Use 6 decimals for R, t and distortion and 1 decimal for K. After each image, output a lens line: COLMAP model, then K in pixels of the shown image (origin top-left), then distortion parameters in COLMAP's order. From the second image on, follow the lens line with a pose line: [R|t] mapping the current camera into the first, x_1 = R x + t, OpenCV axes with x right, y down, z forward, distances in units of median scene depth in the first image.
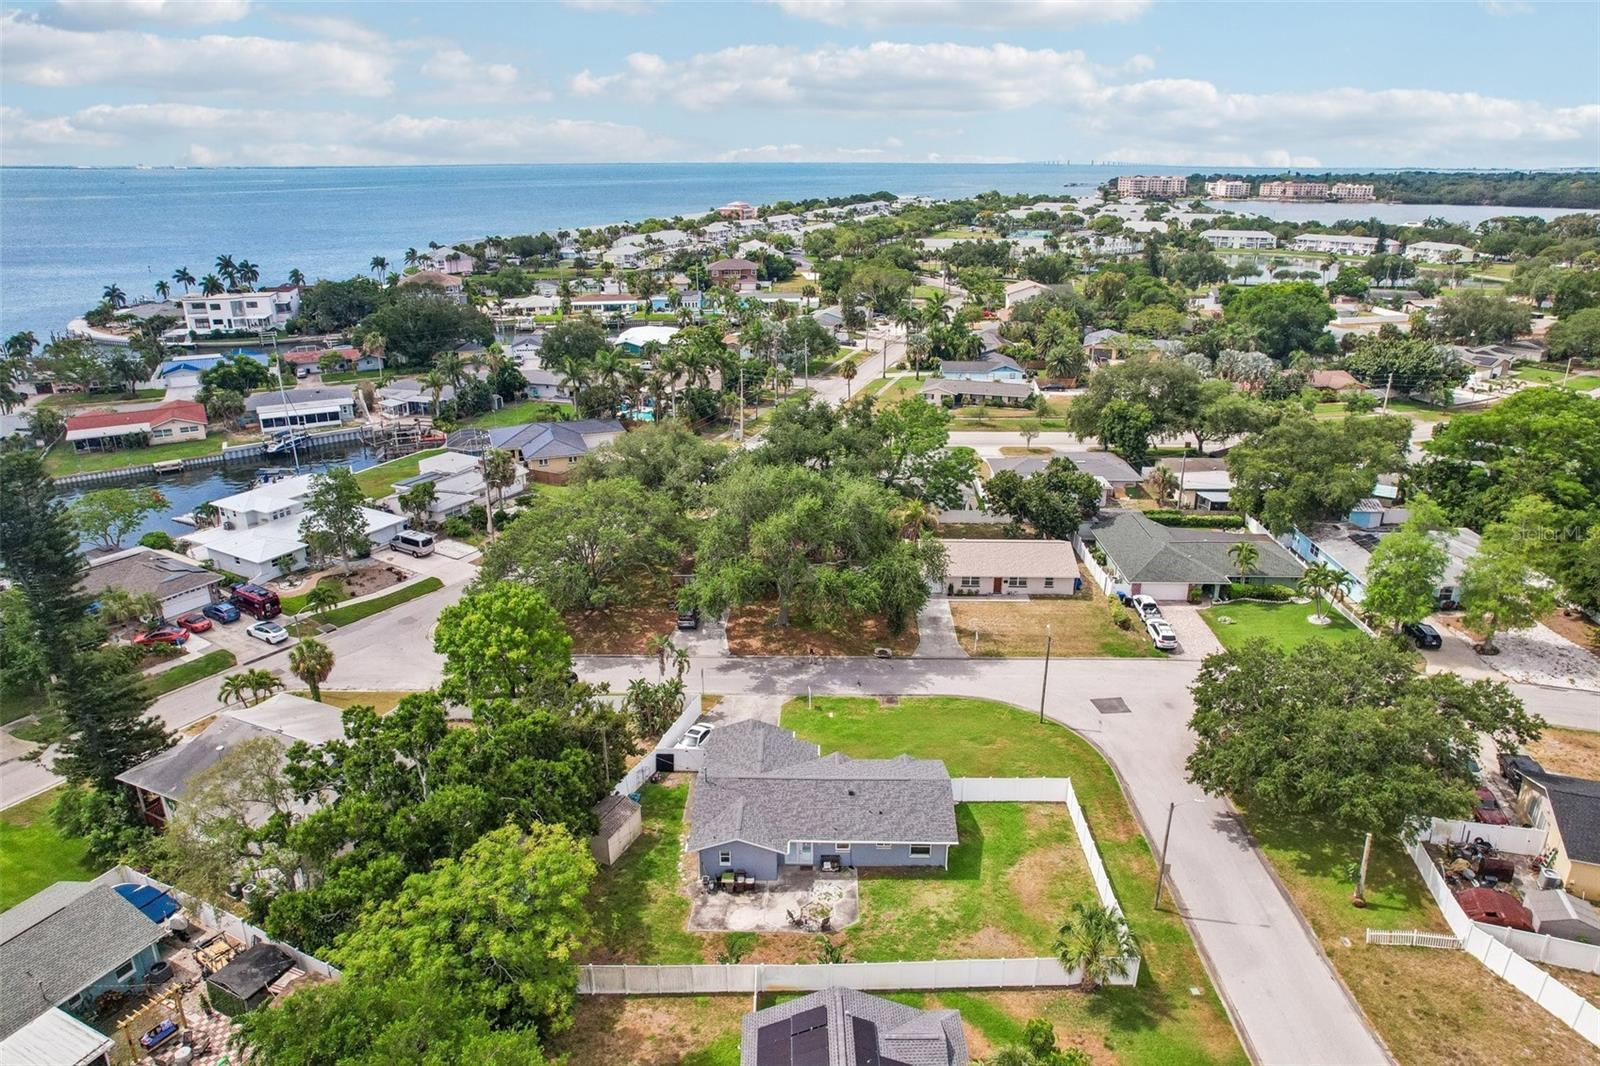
lens RADIAL K [[1020.0, 0, 800.0], [0, 1020.0, 533.0], [0, 0, 1]] dist [-0.075872, 0.069227]
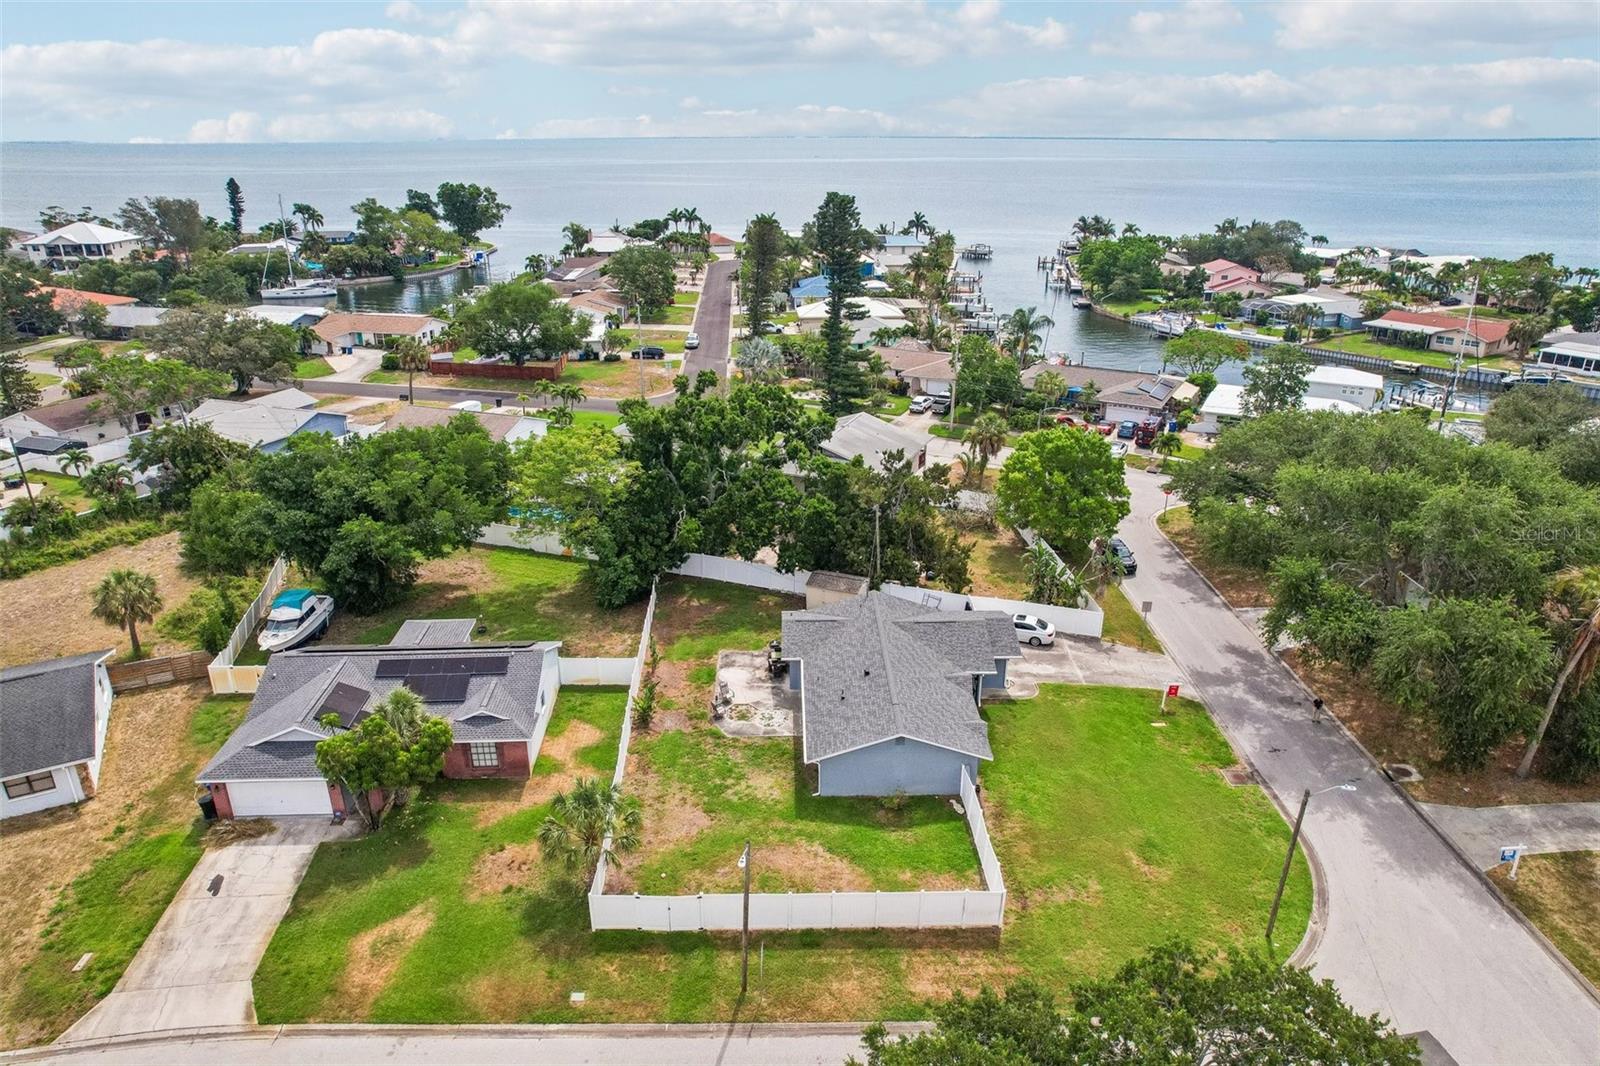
lens RADIAL K [[1020.0, 0, 800.0], [0, 1020.0, 533.0], [0, 0, 1]] dist [-0.075872, 0.069227]
pose [[0.030341, 0.364867, -0.930565, 0.518067], [-0.342216, 0.878520, 0.333302, -0.071247], [0.939131, 0.308341, 0.151518, 0.511377]]
